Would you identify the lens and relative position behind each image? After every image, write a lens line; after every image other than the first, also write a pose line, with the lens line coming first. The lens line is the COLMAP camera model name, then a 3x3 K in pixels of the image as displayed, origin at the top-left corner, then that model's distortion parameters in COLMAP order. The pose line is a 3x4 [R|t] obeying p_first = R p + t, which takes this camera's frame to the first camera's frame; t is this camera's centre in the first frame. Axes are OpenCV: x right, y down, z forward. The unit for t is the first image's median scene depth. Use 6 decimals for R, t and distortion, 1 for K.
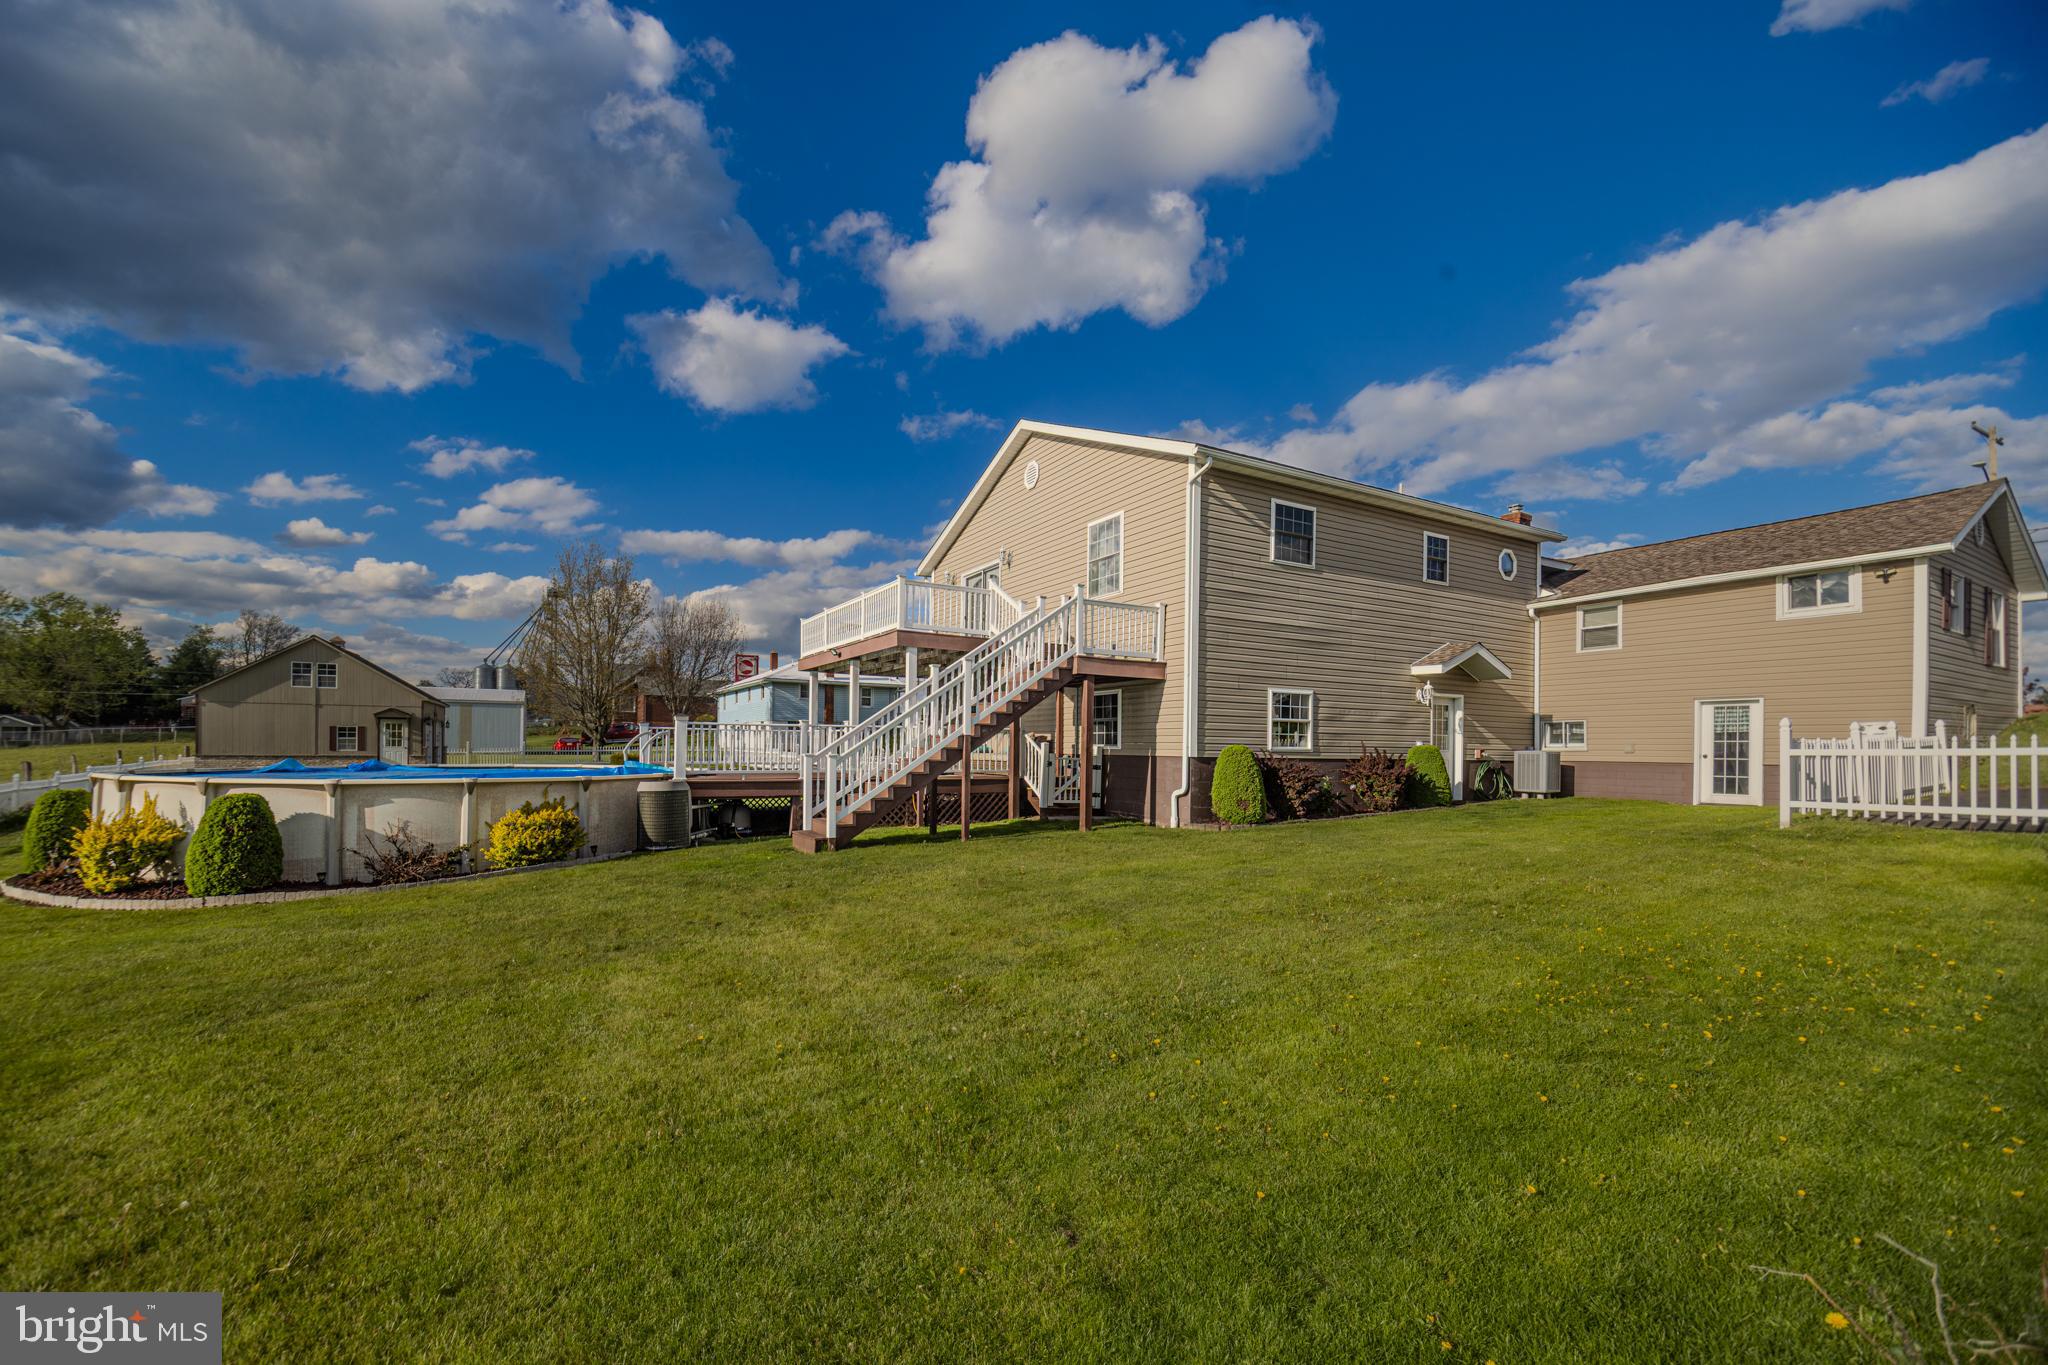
lens RADIAL K [[774.9, 0, 1021.6], [0, 774.9, 731.1], [0, 0, 1]] dist [-0.021825, -0.000501]
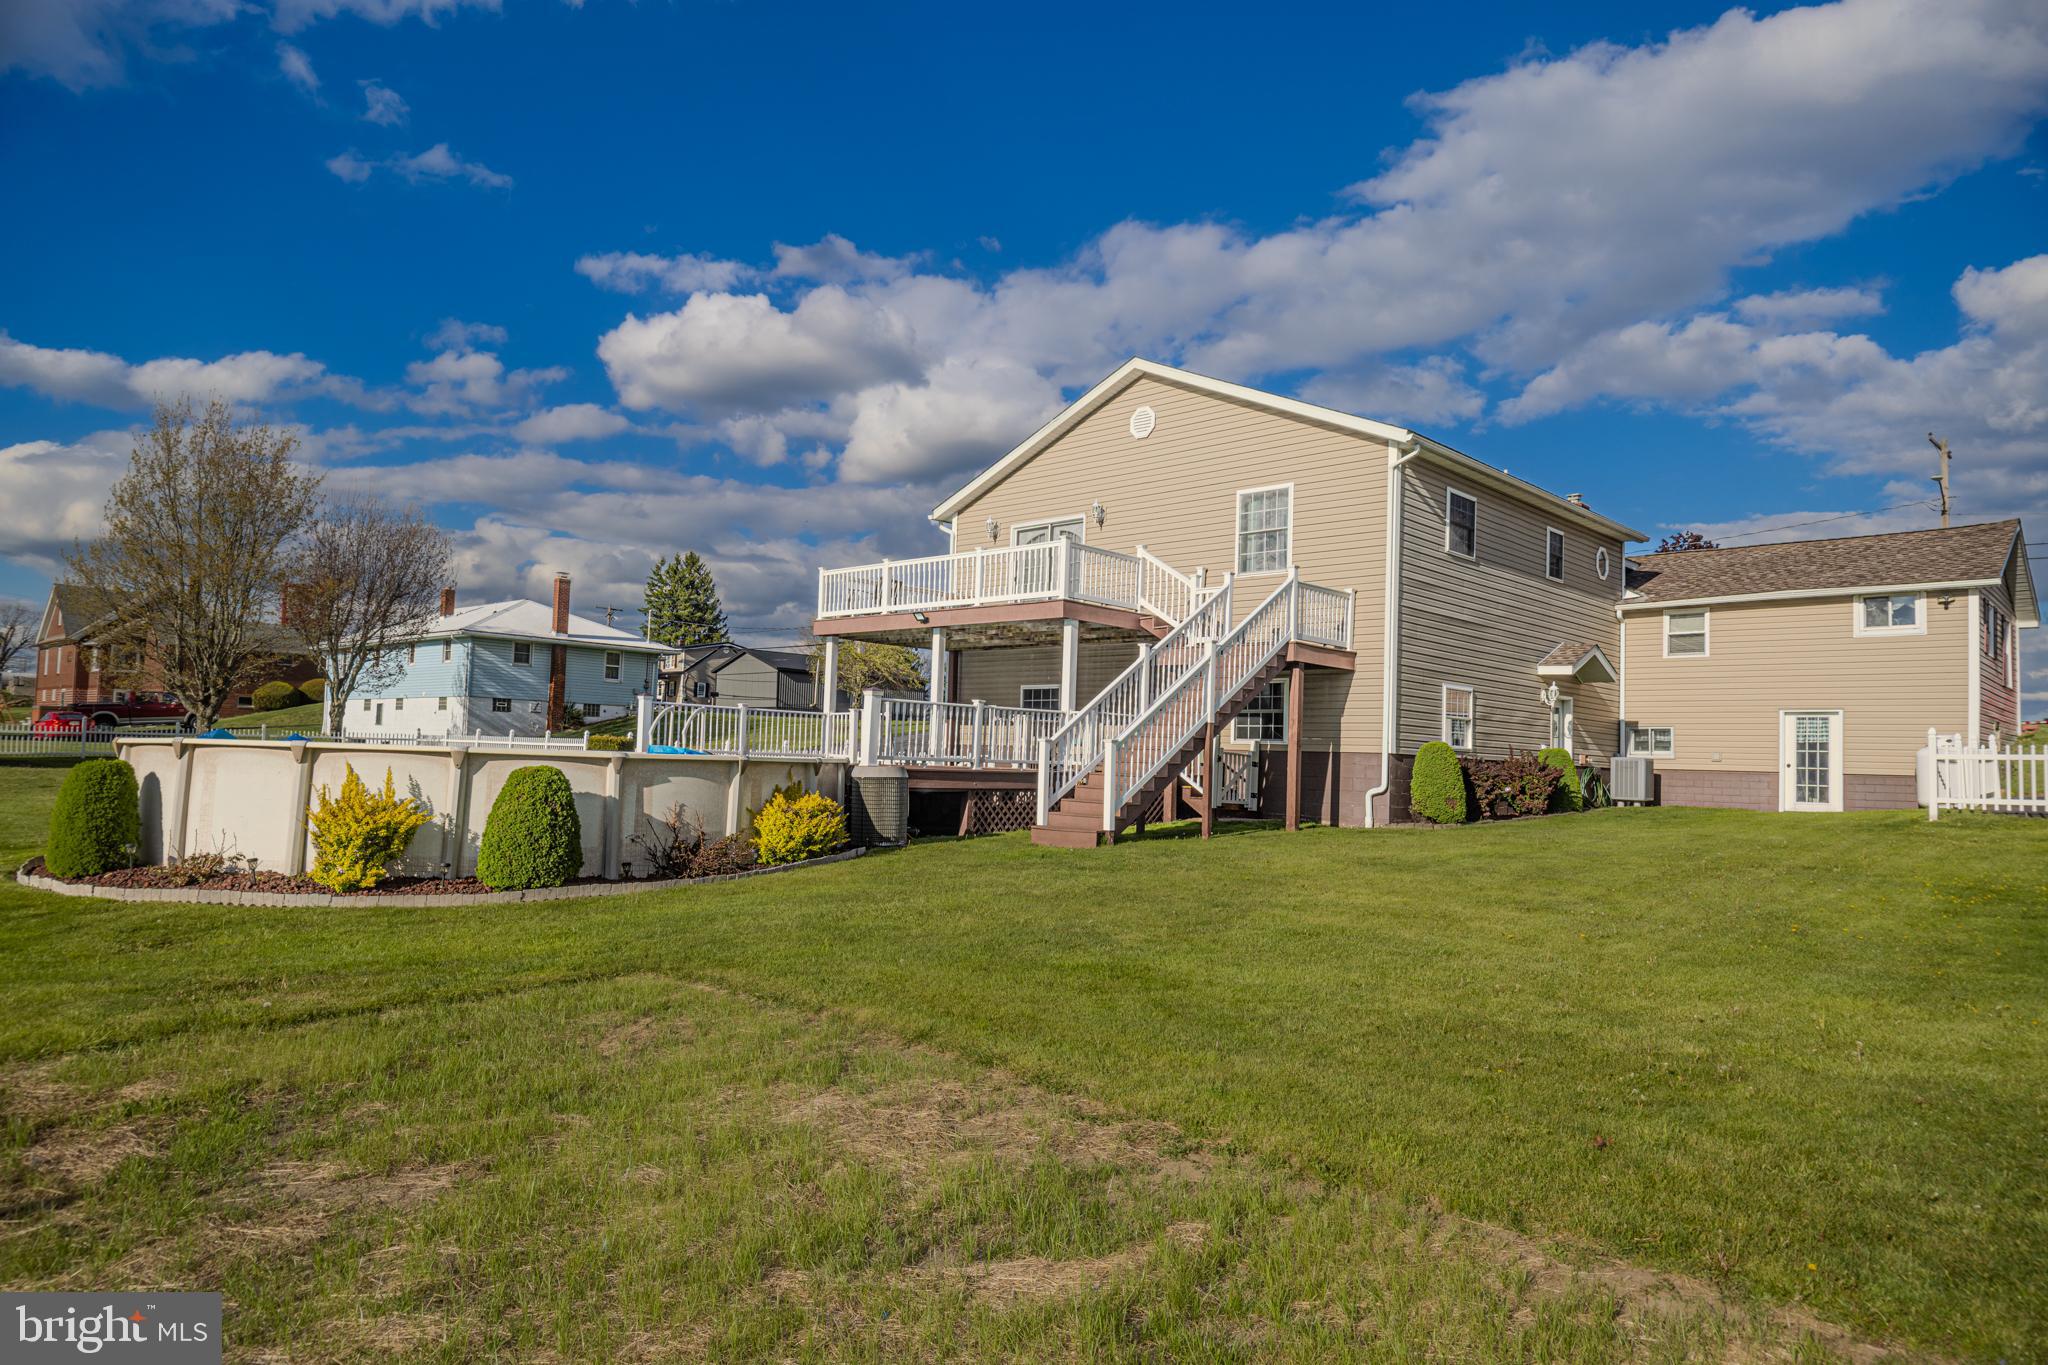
lens RADIAL K [[1233.7, 0, 981.5], [0, 1233.7, 683.8], [0, 0, 1]] dist [-0.002004, -0.002755]
pose [[0.957557, 0.038223, 0.285700, -0.668127], [-0.026969, 0.998701, -0.043224, 0.026157], [-0.286981, 0.033685, 0.957344, -0.299362]]
